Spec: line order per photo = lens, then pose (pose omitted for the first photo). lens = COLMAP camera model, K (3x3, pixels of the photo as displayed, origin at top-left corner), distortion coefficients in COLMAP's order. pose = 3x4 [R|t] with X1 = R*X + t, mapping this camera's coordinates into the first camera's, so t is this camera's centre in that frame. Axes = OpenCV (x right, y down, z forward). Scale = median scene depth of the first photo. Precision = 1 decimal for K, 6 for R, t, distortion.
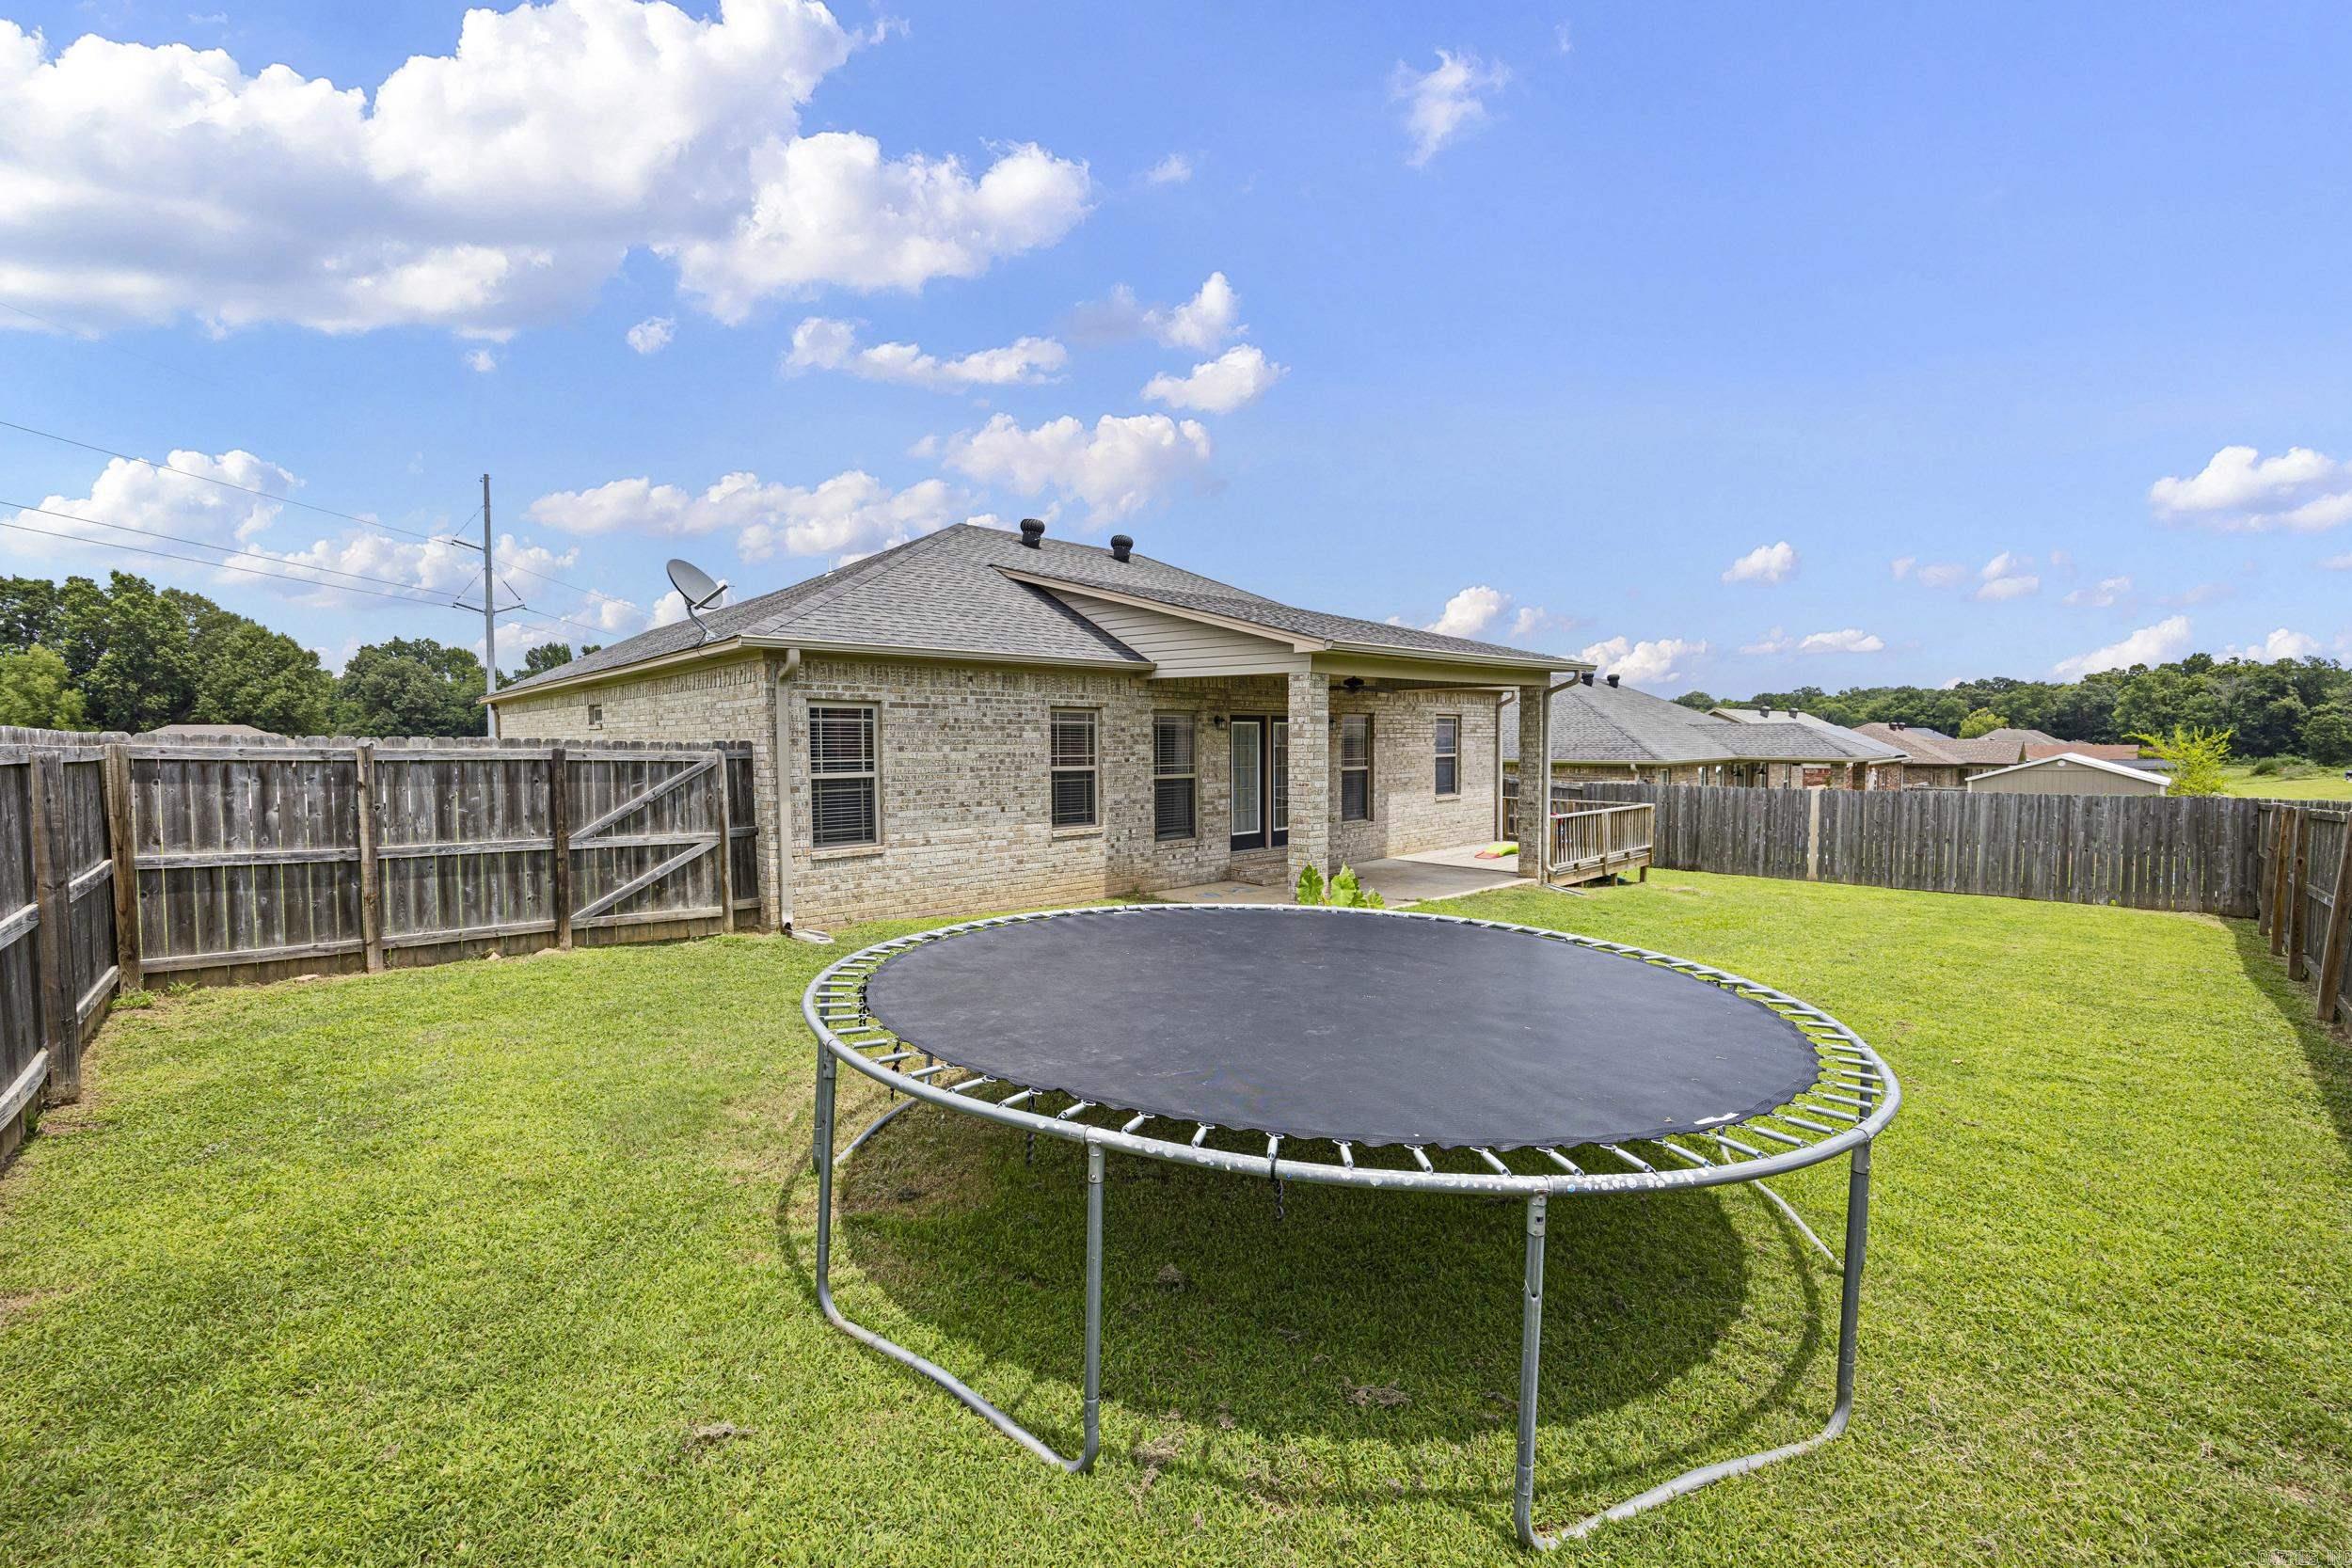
lens RADIAL K [[957.0, 0, 1181.5], [0, 957.0, 795.4], [0, 0, 1]] dist [-0.002975, 0.000125]
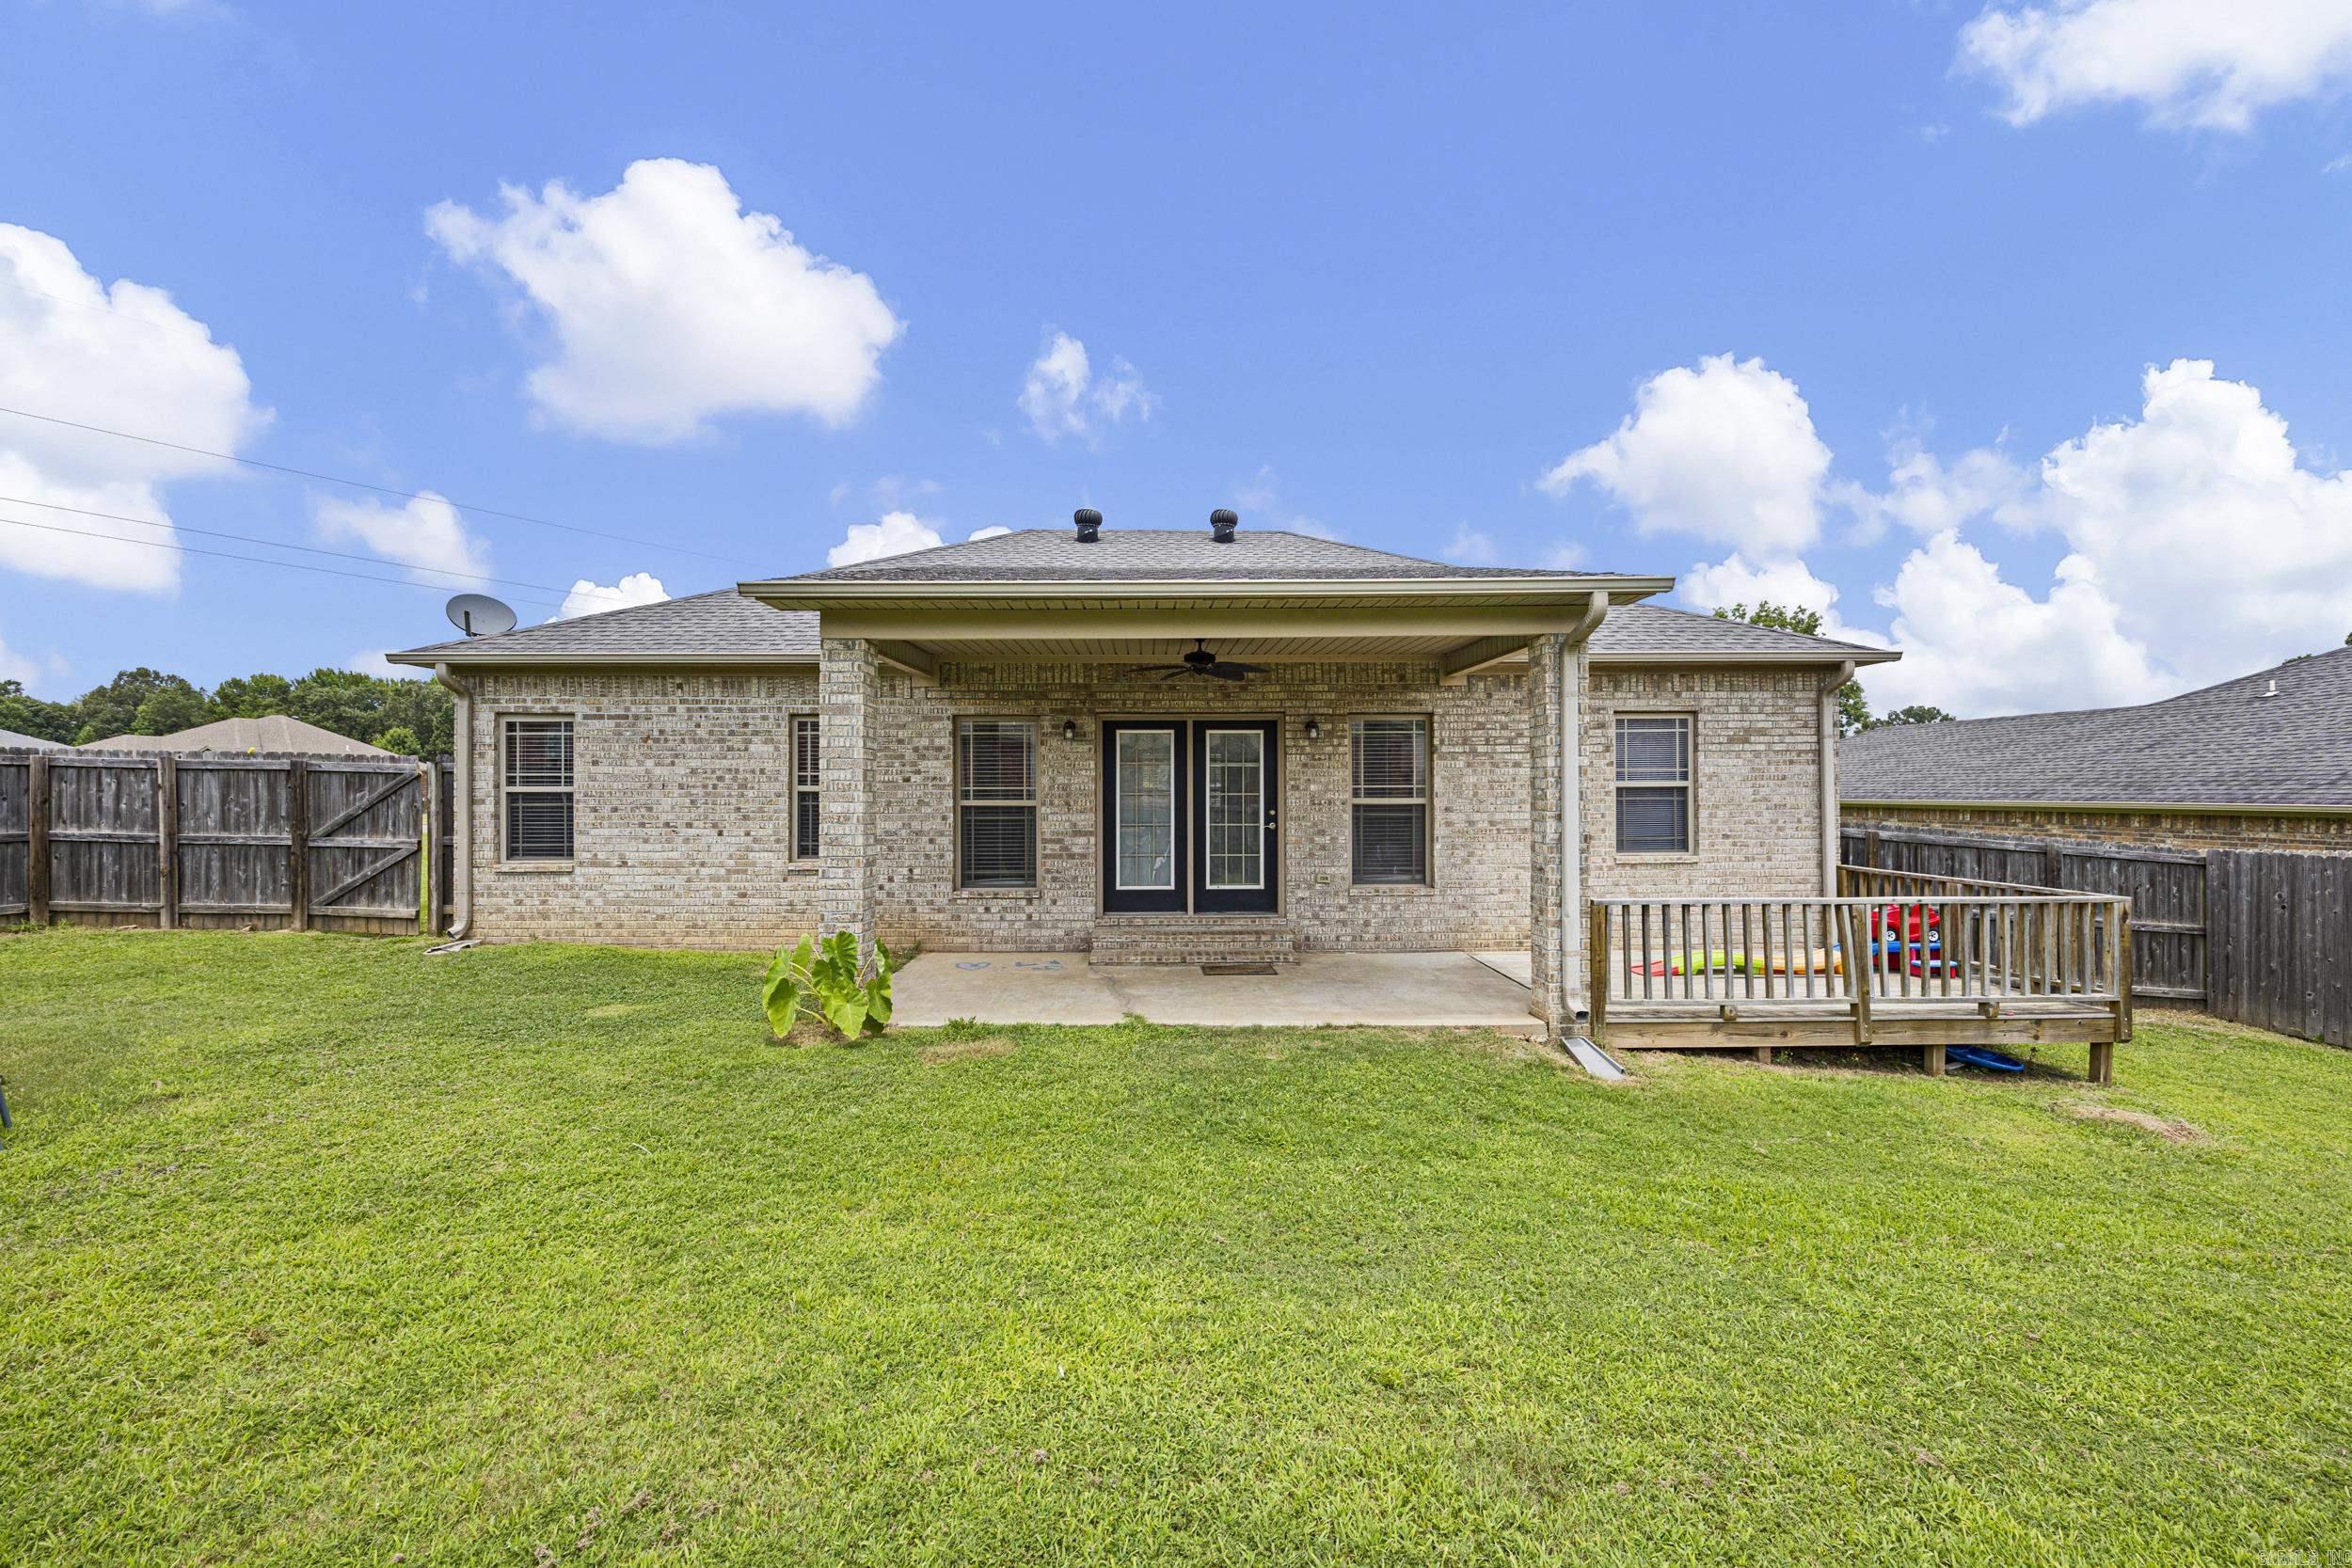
lens RADIAL K [[957.0, 0, 1165.3], [0, 957.0, 783.8], [0, 0, 1]] dist [-0.002975, 0.000125]
pose [[0.744437, -0.000738, -0.667692, 0.740314], [-0.040679, 0.998092, -0.046459, -0.006415], [0.666452, 0.061747, 0.742986, 0.653097]]
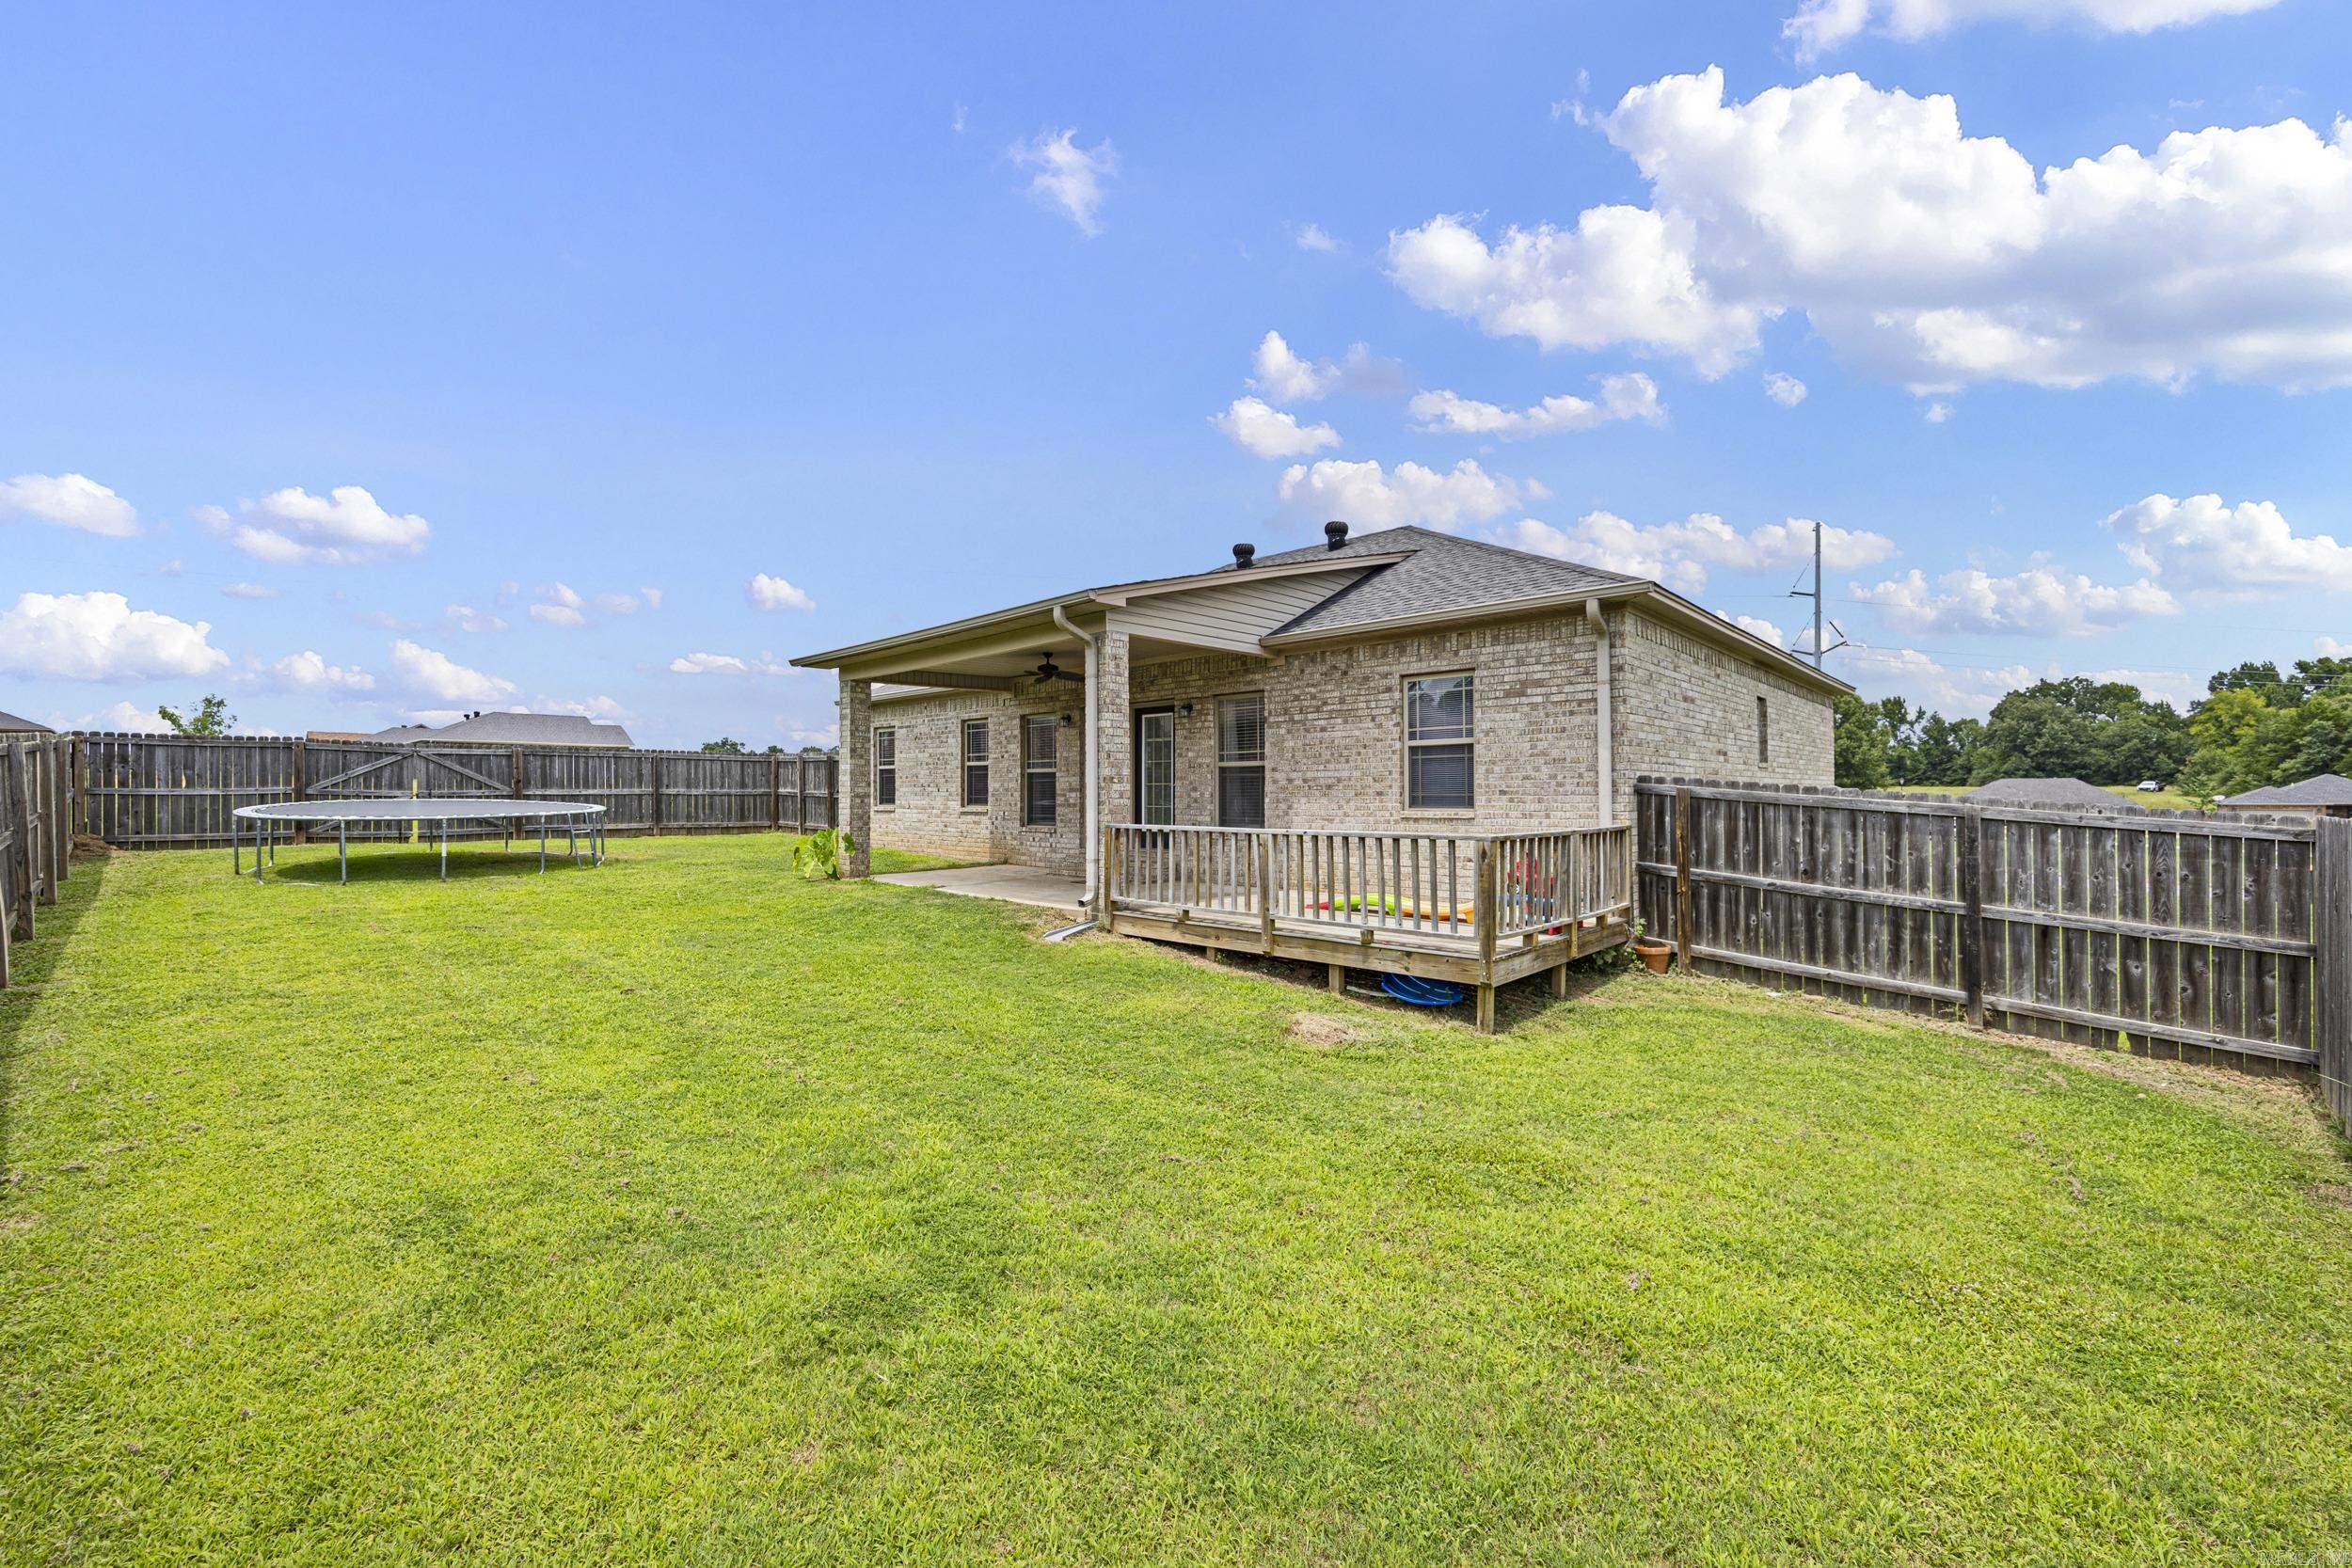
lens RADIAL K [[957.0, 0, 1160.9], [0, 957.0, 775.3], [0, 0, 1]] dist [-0.002975, 0.000125]
pose [[0.046417, -0.016136, -0.998792, 1.435531], [-0.058347, 0.998119, -0.018837, -0.000785], [0.997217, 0.059151, 0.045388, 1.356291]]
